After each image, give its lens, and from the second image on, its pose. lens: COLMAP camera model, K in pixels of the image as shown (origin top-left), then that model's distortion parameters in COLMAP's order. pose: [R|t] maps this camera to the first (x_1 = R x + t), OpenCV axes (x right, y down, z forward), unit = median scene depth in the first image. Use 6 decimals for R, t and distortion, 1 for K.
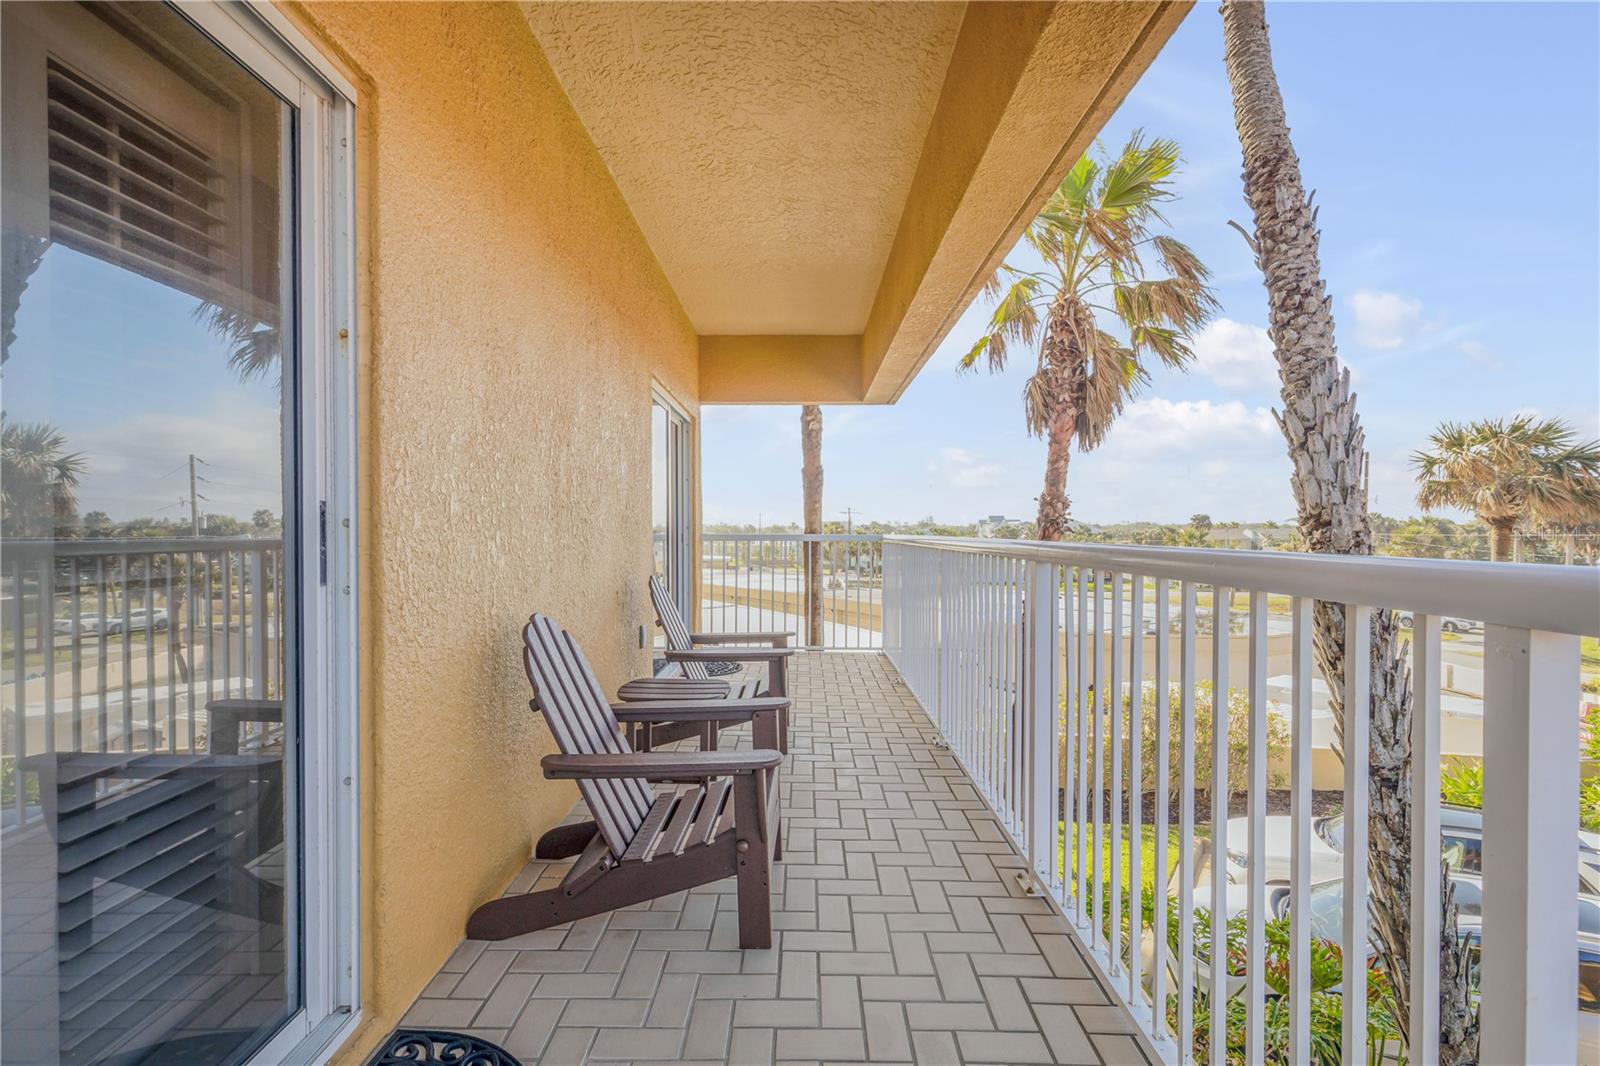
lens RADIAL K [[721.7, 0, 796.1], [0, 721.7, 529.7], [0, 0, 1]] dist [0.003422, 0.000150]
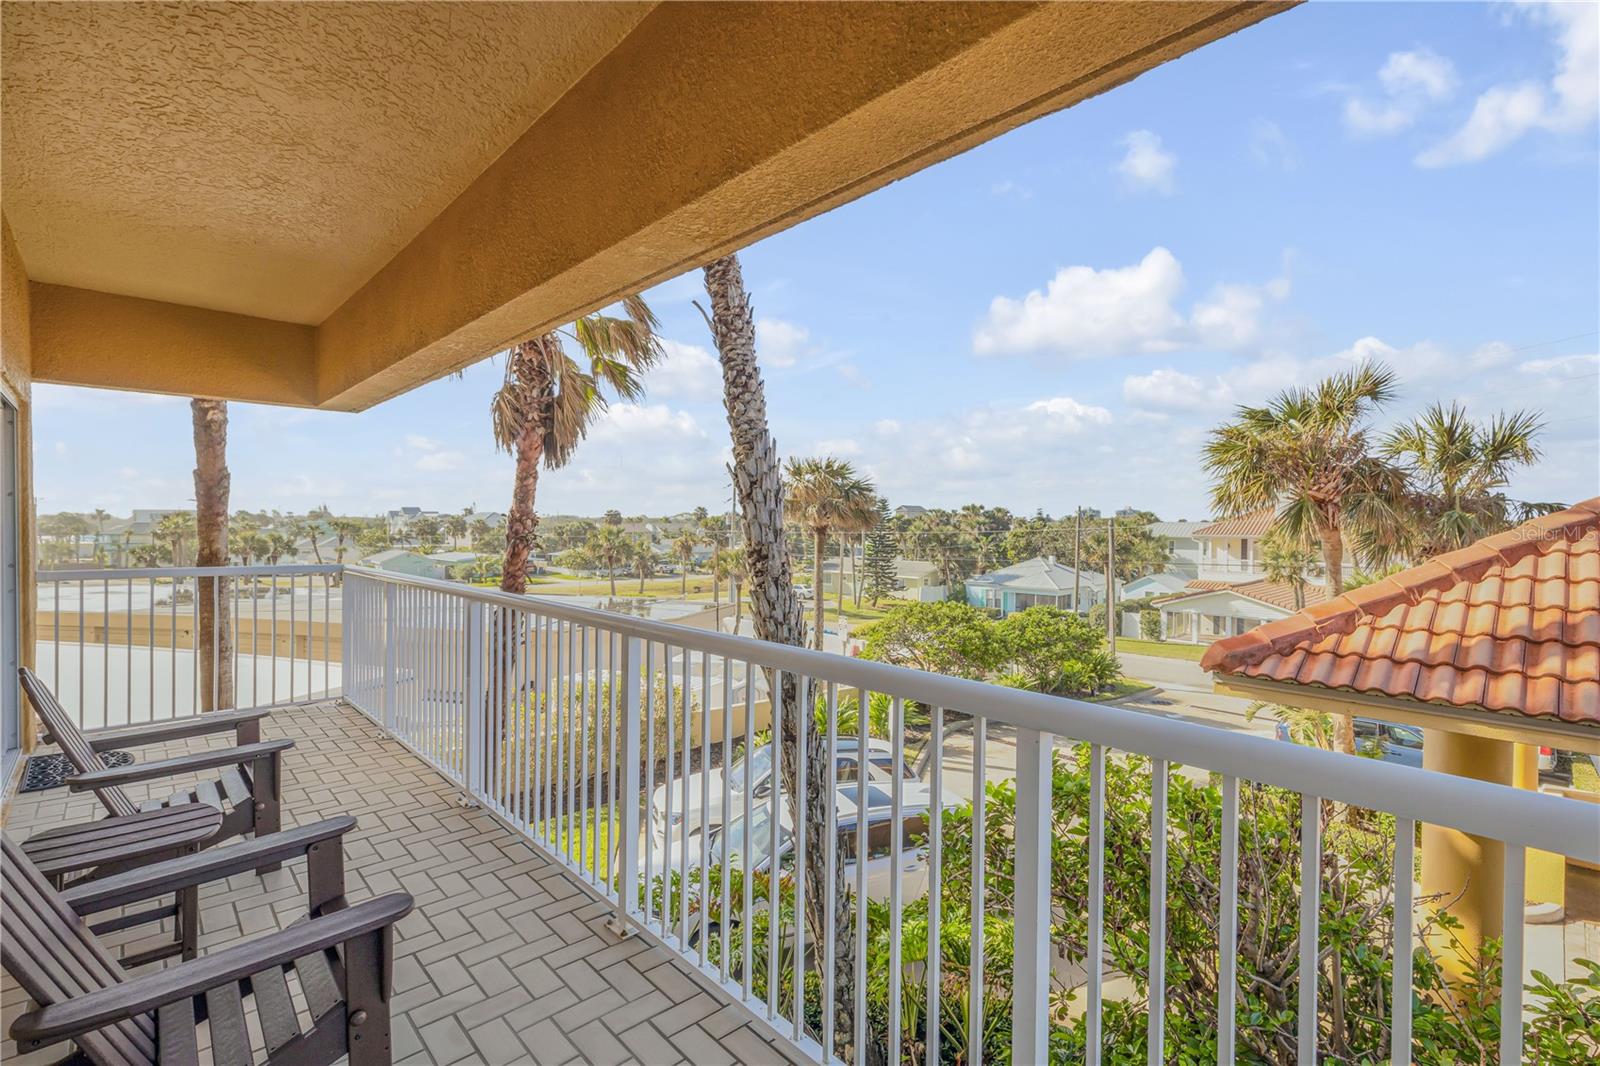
lens RADIAL K [[721.7, 0, 796.1], [0, 721.7, 529.7], [0, 0, 1]] dist [0.003422, 0.000150]
pose [[0.723232, -0.001734, 0.690603, -0.088891], [-0.005735, 0.999947, 0.008517, -0.046636], [-0.690582, -0.010120, 0.723184, 0.007179]]
